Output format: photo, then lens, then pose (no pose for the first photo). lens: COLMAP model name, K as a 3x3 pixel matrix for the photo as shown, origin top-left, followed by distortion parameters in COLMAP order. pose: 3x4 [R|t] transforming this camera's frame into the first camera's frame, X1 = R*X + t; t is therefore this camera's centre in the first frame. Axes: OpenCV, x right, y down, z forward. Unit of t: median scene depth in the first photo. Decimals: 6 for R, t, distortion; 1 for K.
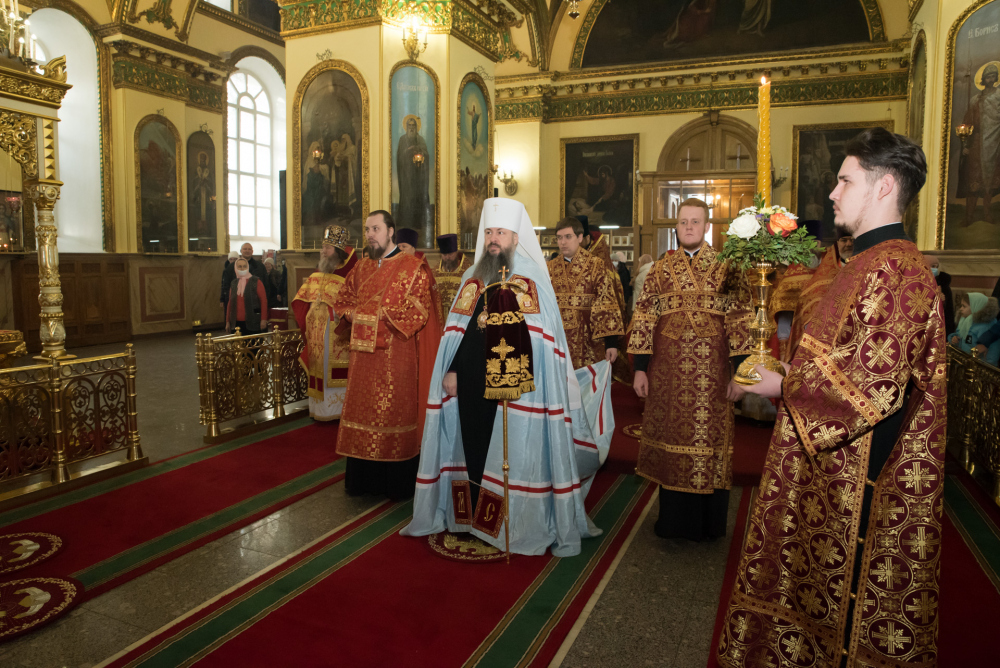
lens RADIAL K [[678.4, 0, 502.1], [0, 678.4, 327.5], [0, 0, 1]] dist [-0.135684, 0.094631]
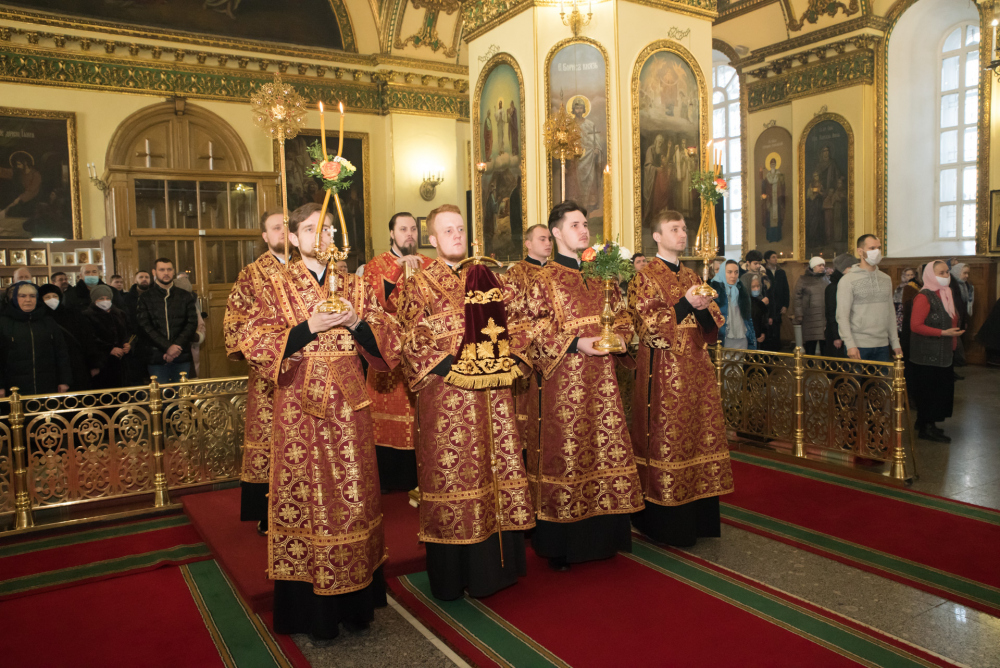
lens RADIAL K [[740.4, 0, 516.2], [0, 740.4, 334.2], [0, 0, 1]] dist [-0.118797, 0.094638]
pose [[0.572526, -0.083113, 0.815663, -0.204928], [0.106624, 0.993948, 0.026438, -0.019635], [-0.812924, 0.071833, 0.577923, 0.194220]]
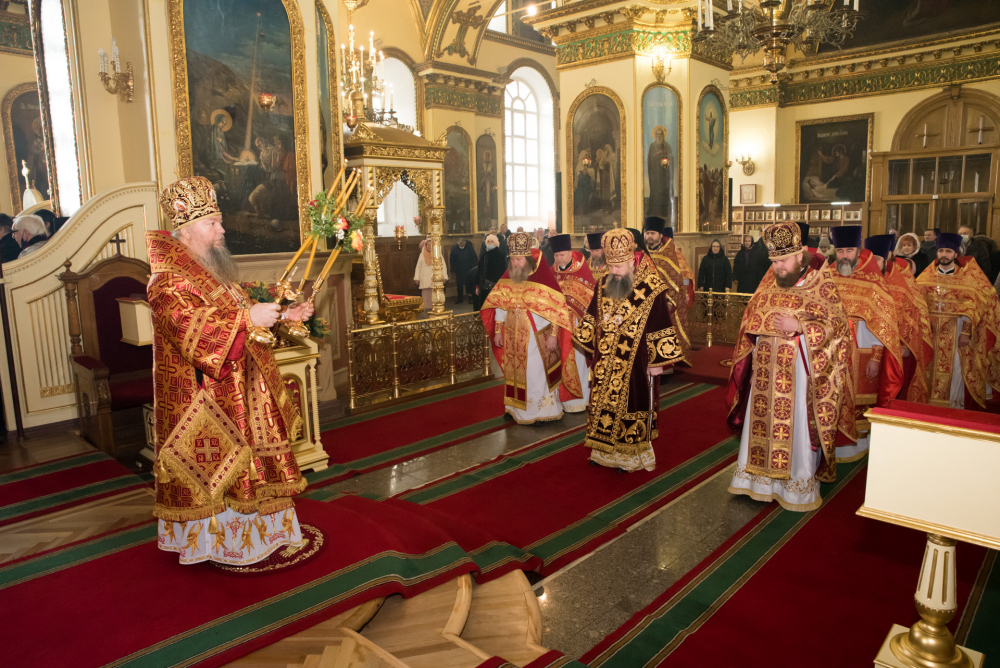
lens RADIAL K [[678.4, 0, 502.1], [0, 678.4, 327.5], [0, 0, 1]] dist [-0.135684, 0.094631]
pose [[0.936744, 0.025532, -0.349082, 0.025033], [-0.006535, 0.998438, 0.055490, -0.005141], [0.349953, -0.049699, 0.935448, -0.213596]]
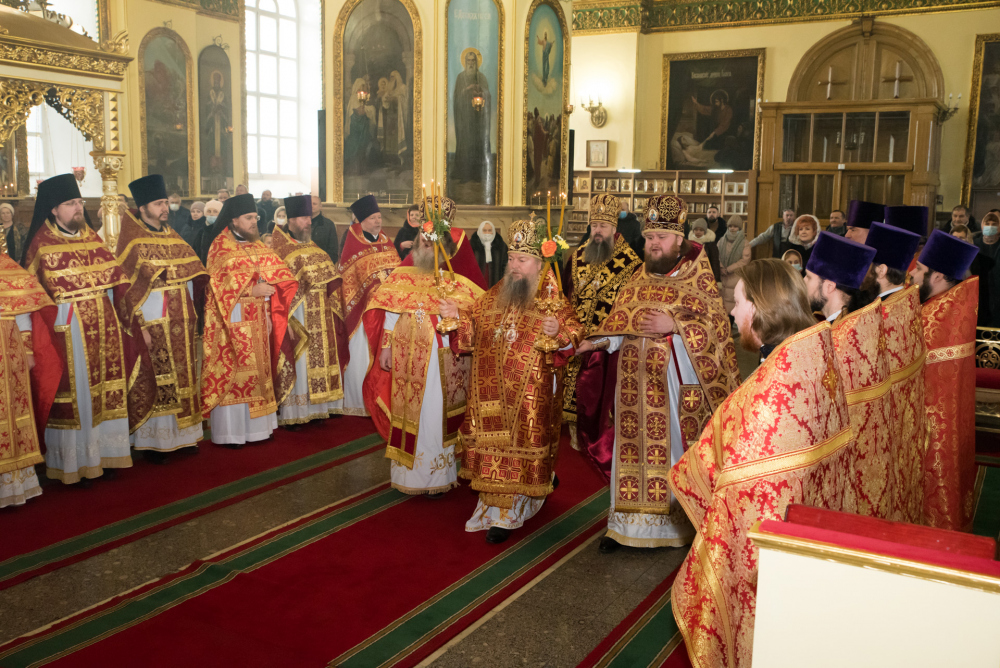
lens RADIAL K [[968.4, 0, 502.3], [0, 968.4, 326.6], [0, 0, 1]] dist [-0.049574, 0.142772]
pose [[0.994207, 0.026199, -0.104242, 0.031049], [-0.022027, 0.998918, 0.040969, -0.009178], [0.105203, -0.038435, 0.993708, -0.174529]]
